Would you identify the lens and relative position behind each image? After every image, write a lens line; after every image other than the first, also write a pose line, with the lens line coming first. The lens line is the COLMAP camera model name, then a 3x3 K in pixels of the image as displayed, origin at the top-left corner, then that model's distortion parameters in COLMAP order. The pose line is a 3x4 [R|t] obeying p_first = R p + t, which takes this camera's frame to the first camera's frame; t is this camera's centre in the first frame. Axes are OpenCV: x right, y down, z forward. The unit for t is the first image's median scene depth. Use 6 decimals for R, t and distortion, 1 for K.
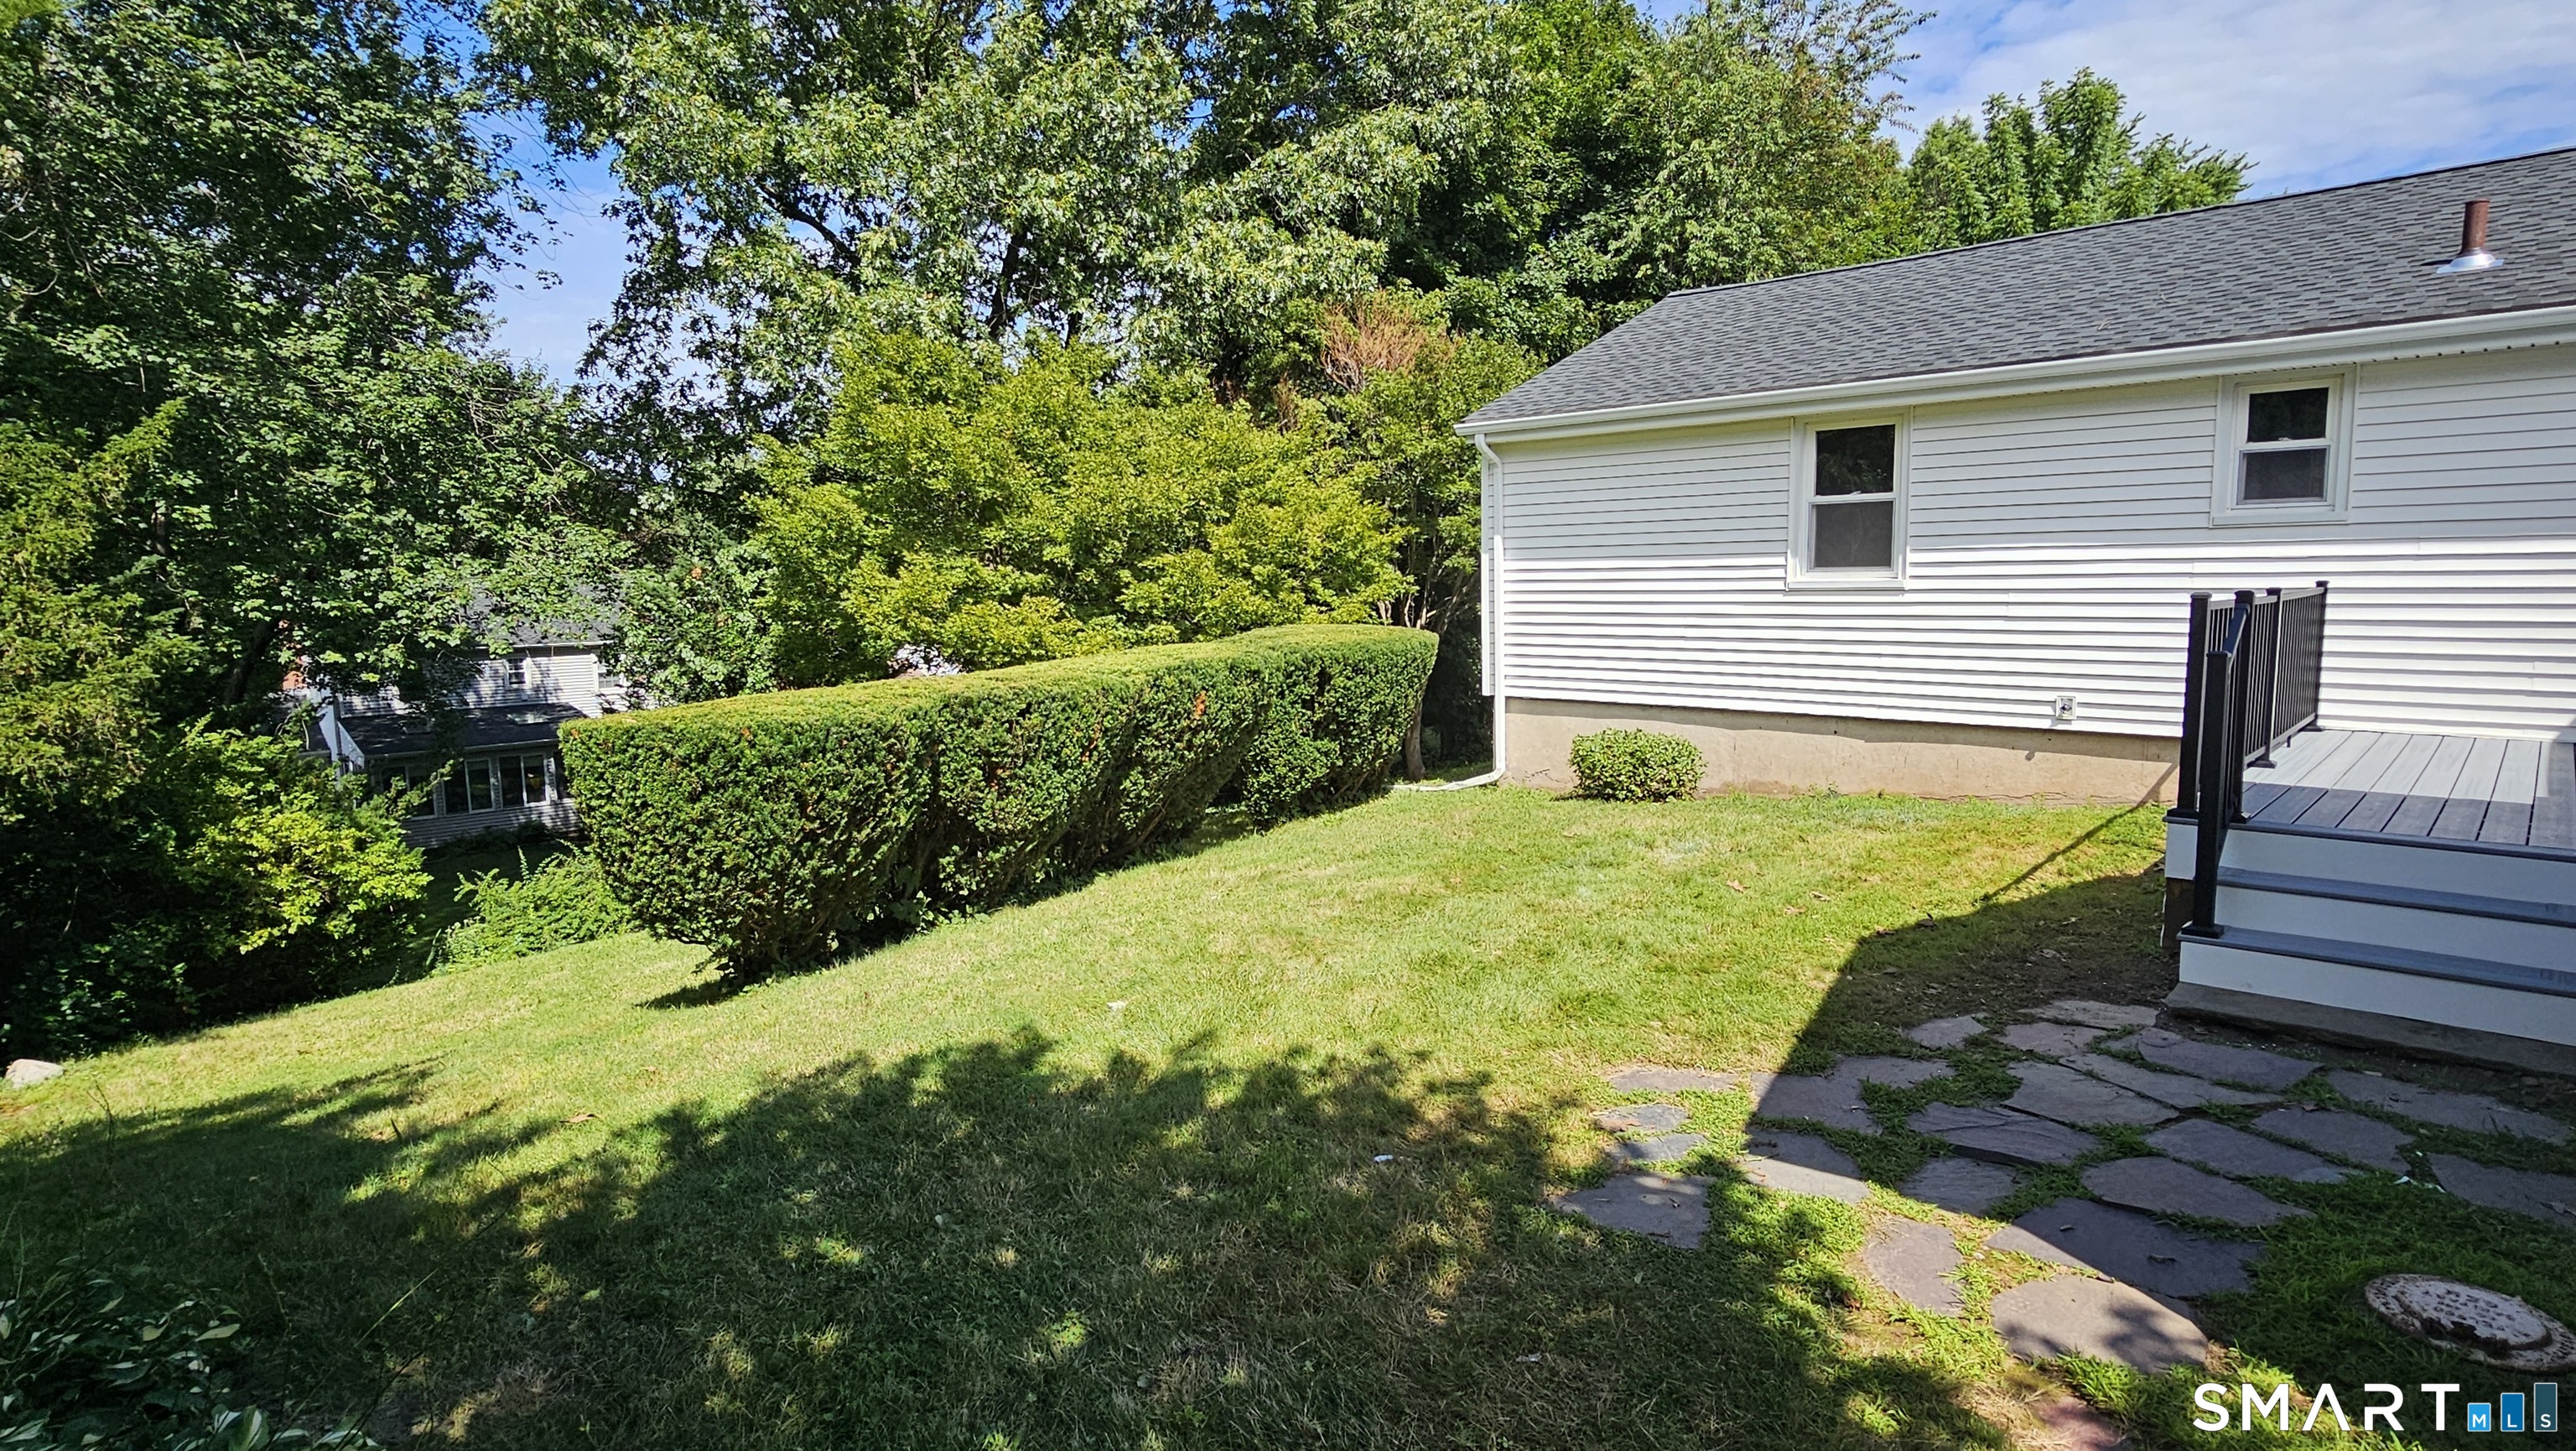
lens RADIAL K [[1316.1, 0, 1288.0], [0, 1316.1, 725.5], [0, 0, 1]] dist [-0.000219, 0.000008]
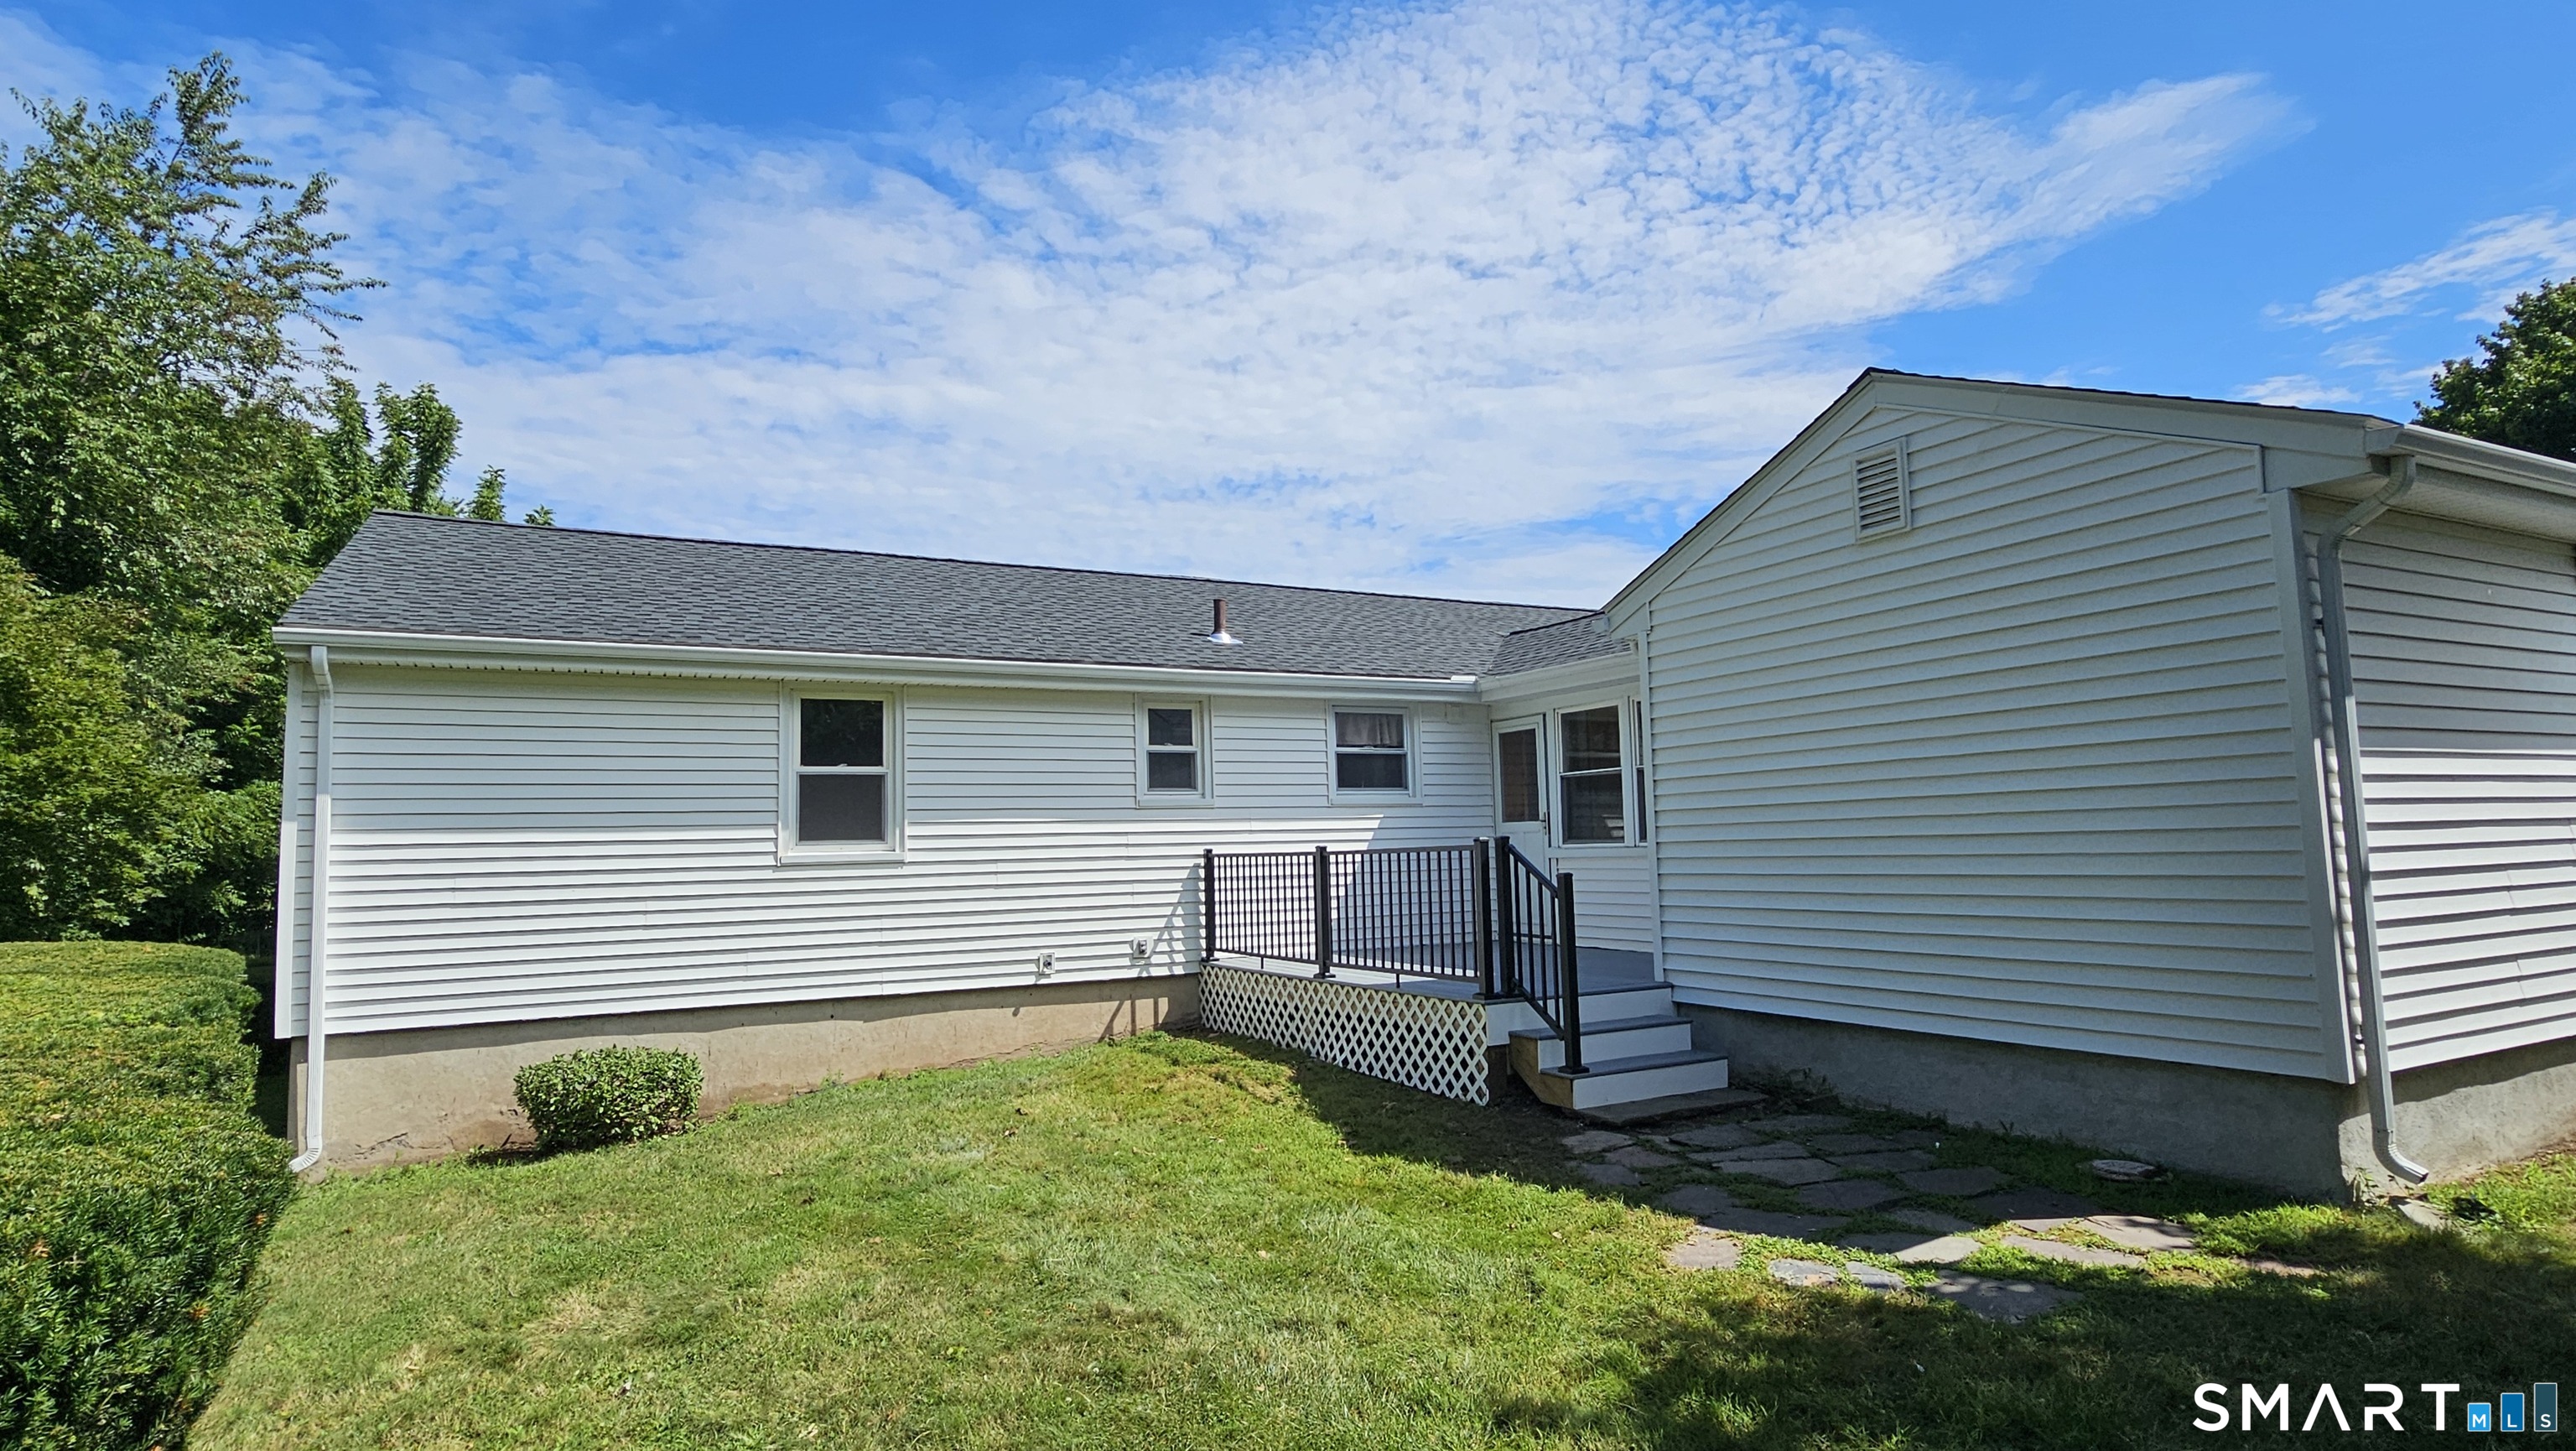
lens RADIAL K [[1316.1, 0, 1288.0], [0, 1316.1, 725.5], [0, 0, 1]] dist [-0.000219, 0.000008]
pose [[0.336025, 0.096260, 0.936921, -0.389785], [0.127206, 0.981011, -0.146412, -0.020814], [-0.933224, 0.168380, 0.317399, 0.387584]]
